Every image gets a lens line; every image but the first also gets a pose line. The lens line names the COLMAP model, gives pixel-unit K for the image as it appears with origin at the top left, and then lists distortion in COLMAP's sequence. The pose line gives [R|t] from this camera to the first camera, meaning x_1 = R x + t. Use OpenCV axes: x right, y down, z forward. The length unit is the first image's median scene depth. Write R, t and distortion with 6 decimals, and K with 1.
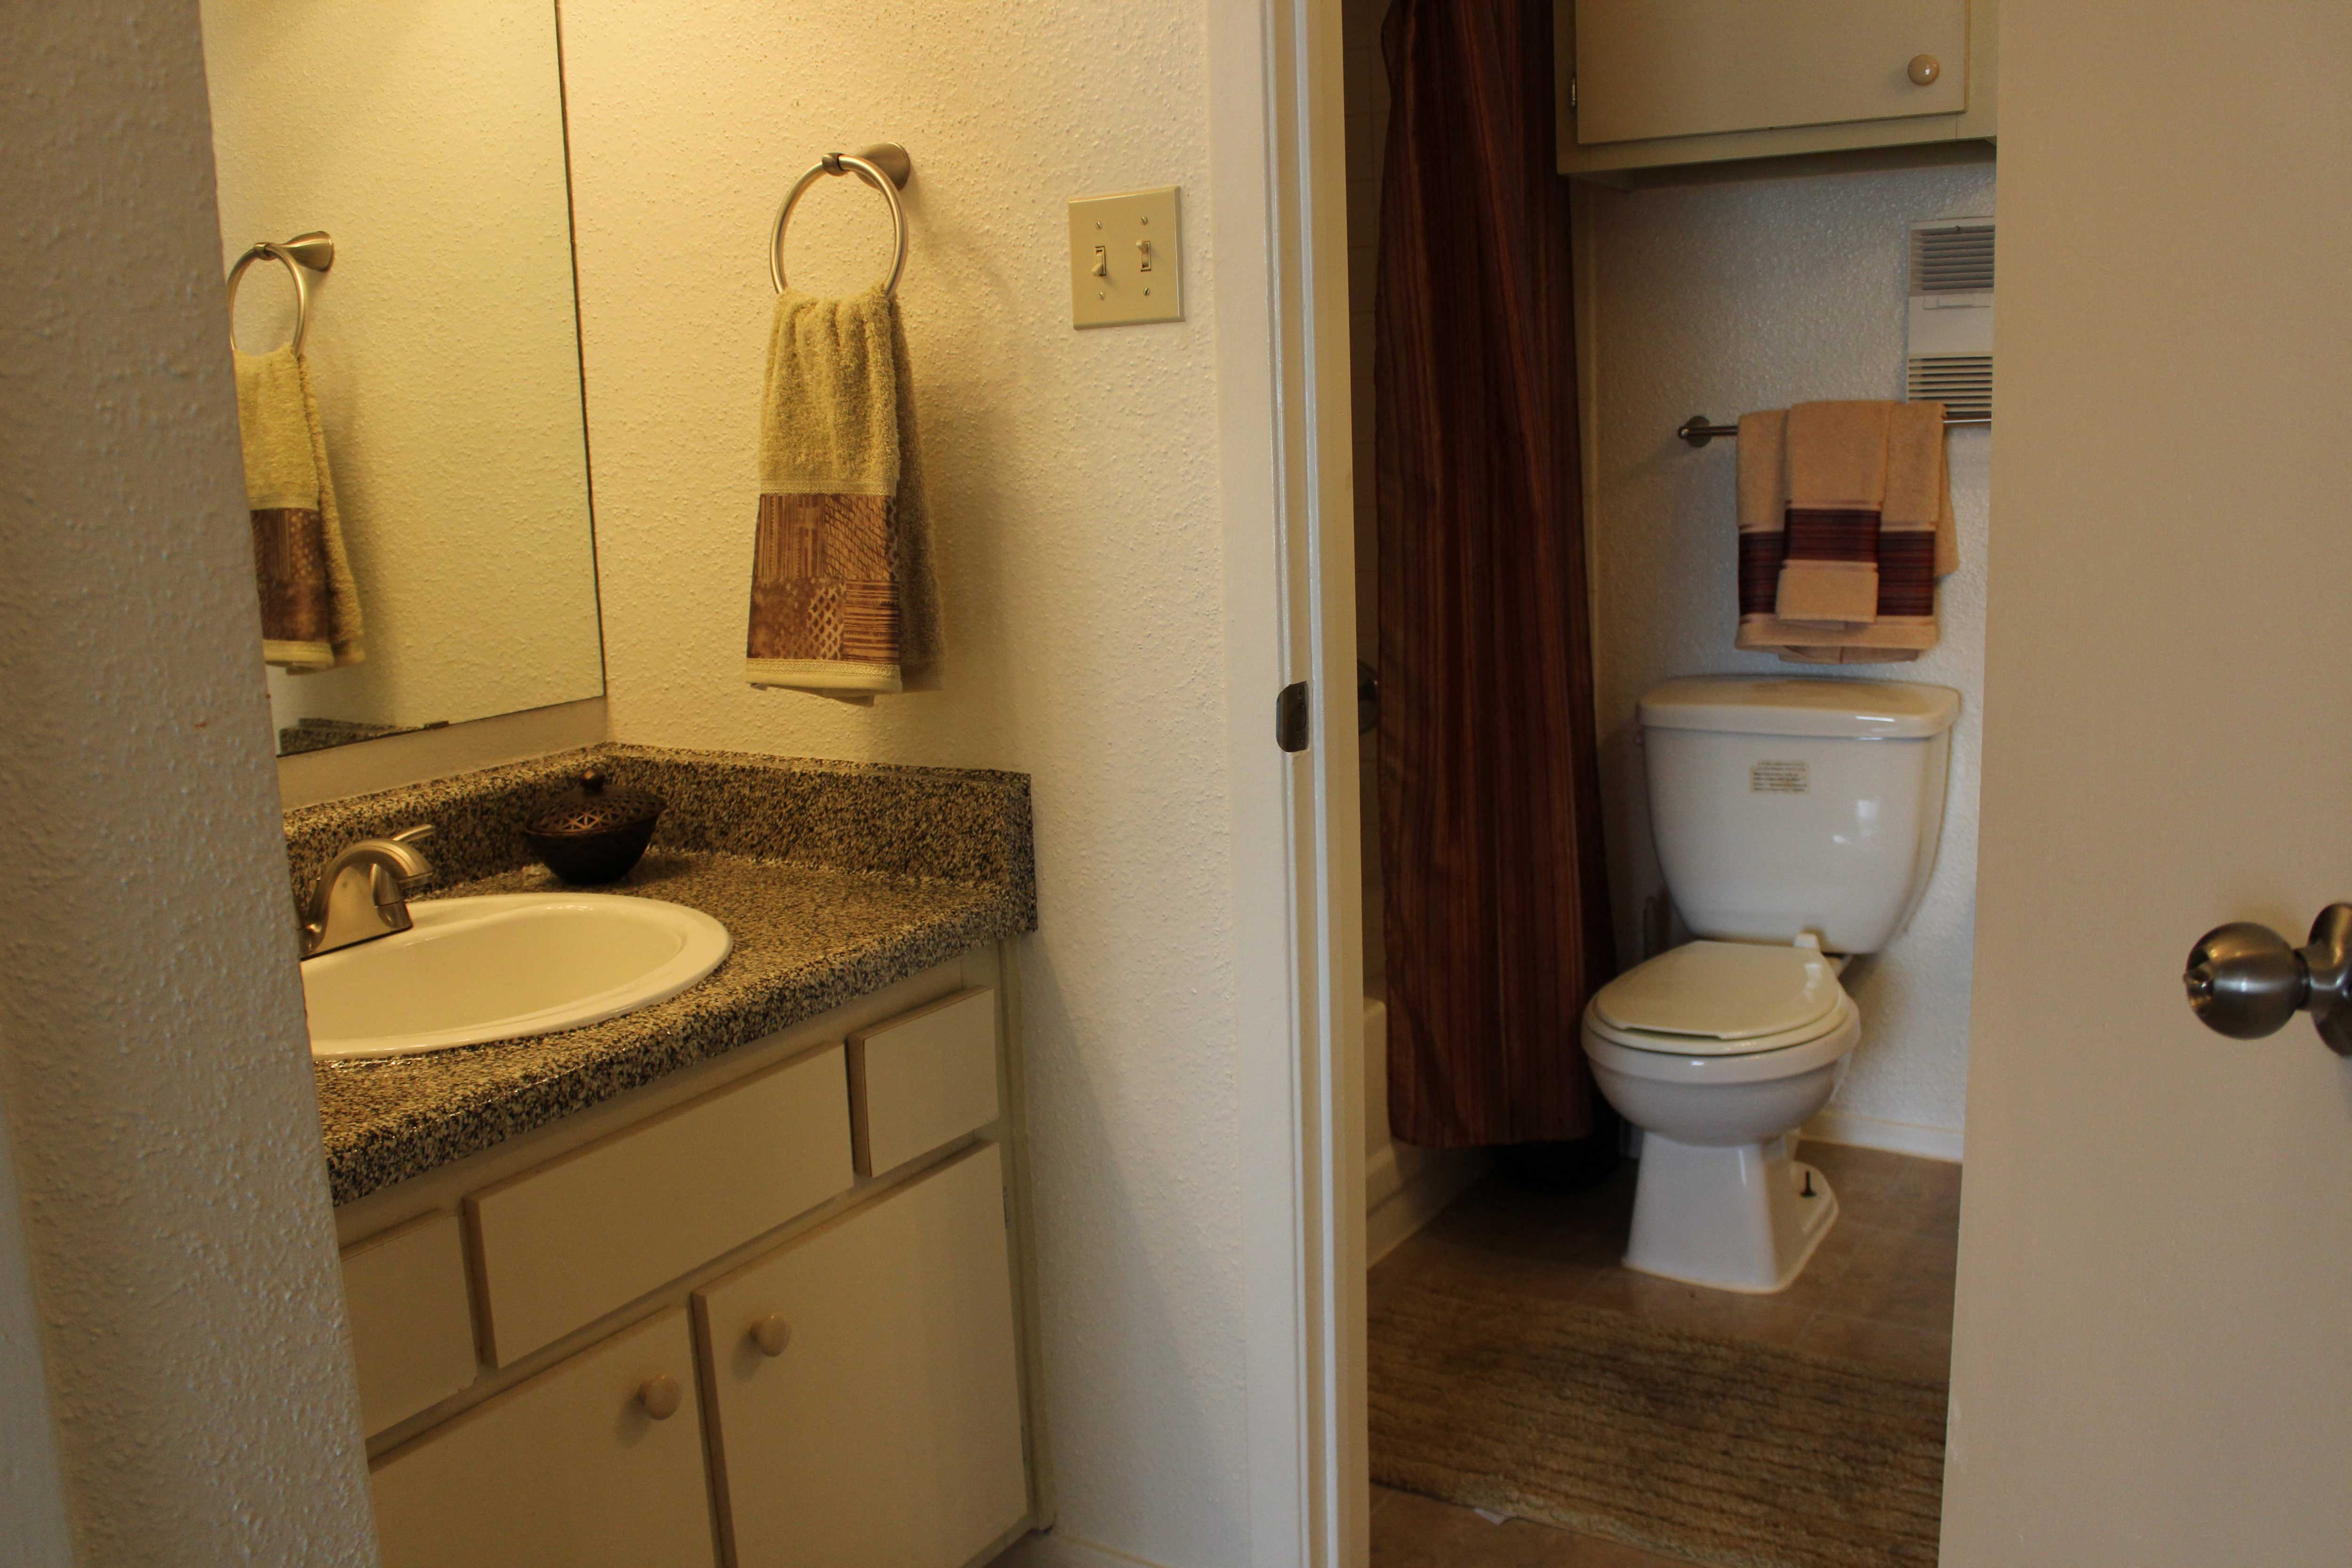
lens RADIAL K [[1991.5, 0, 1176.0], [0, 1991.5, 784.0], [0, 0, 1]] dist [-0.172181, 0.161883]
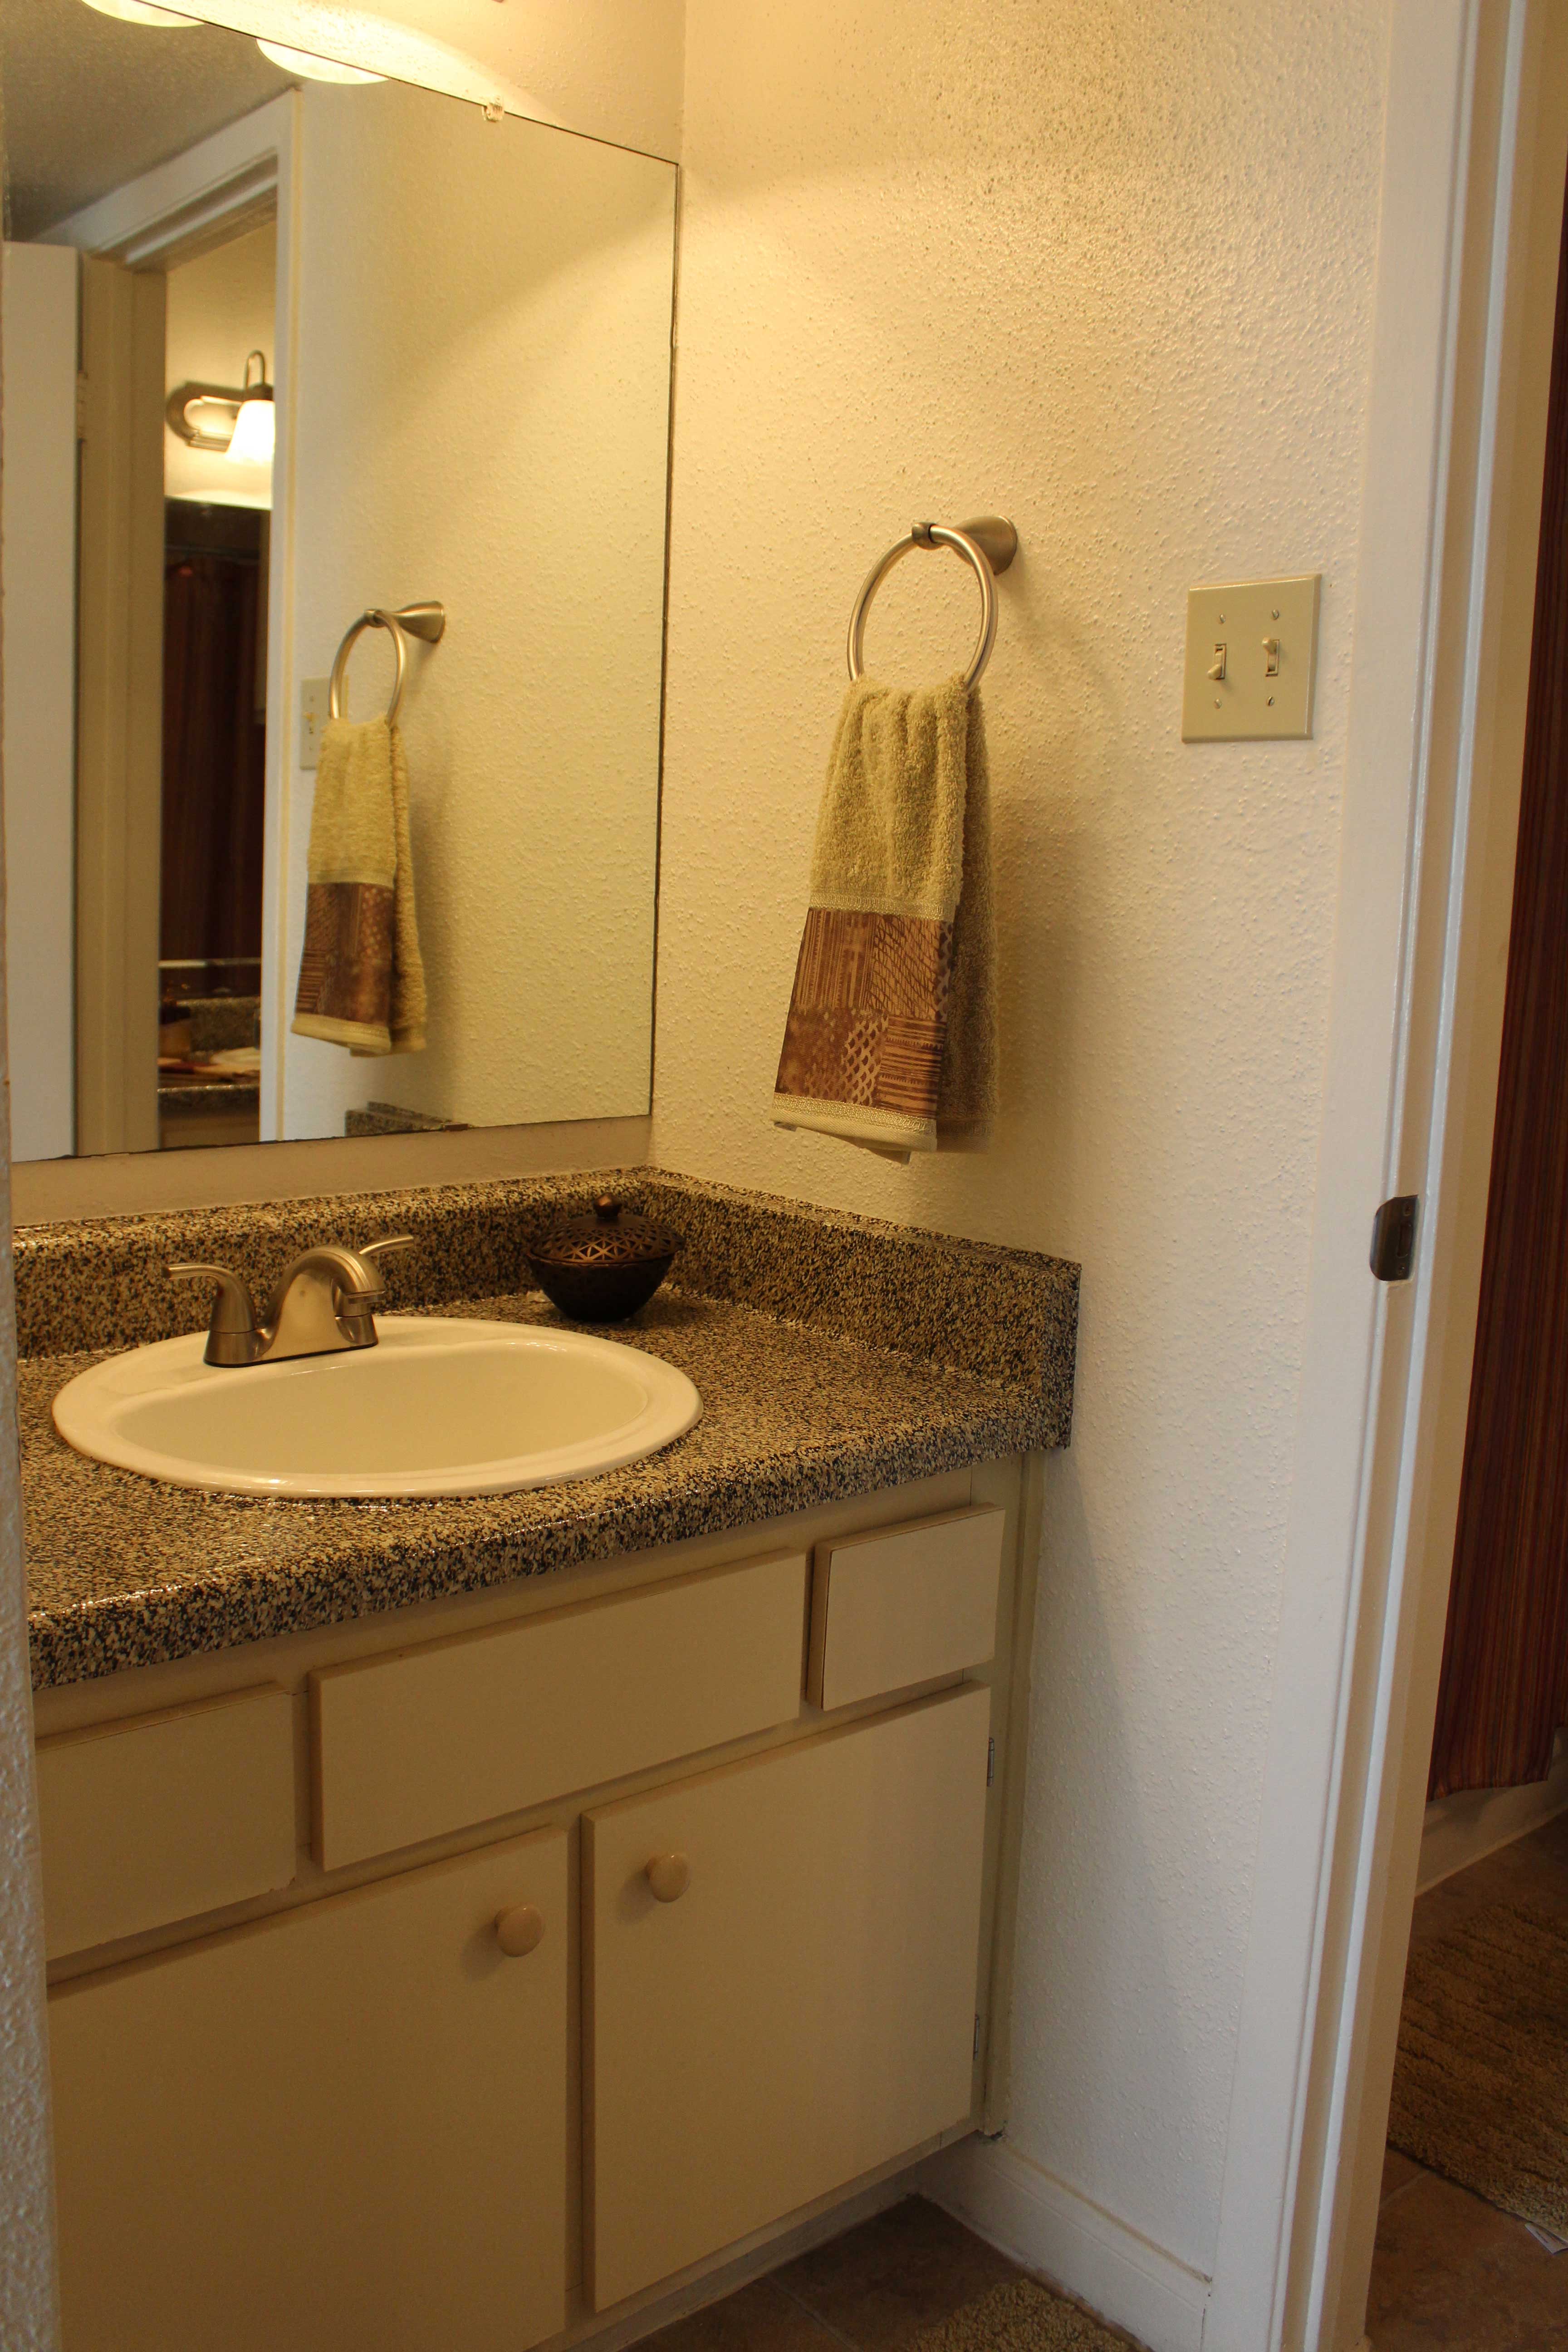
lens RADIAL K [[1991.4, 0, 784.0], [0, 1991.4, 1176.0], [0, 0, 1]] dist [-0.172181, 0.161883]
pose [[0.948704, 0.114996, -0.294510, 0.052777], [-0.122255, 0.992479, -0.006291, -0.022524], [0.291572, 0.041974, 0.955628, 0.163073]]
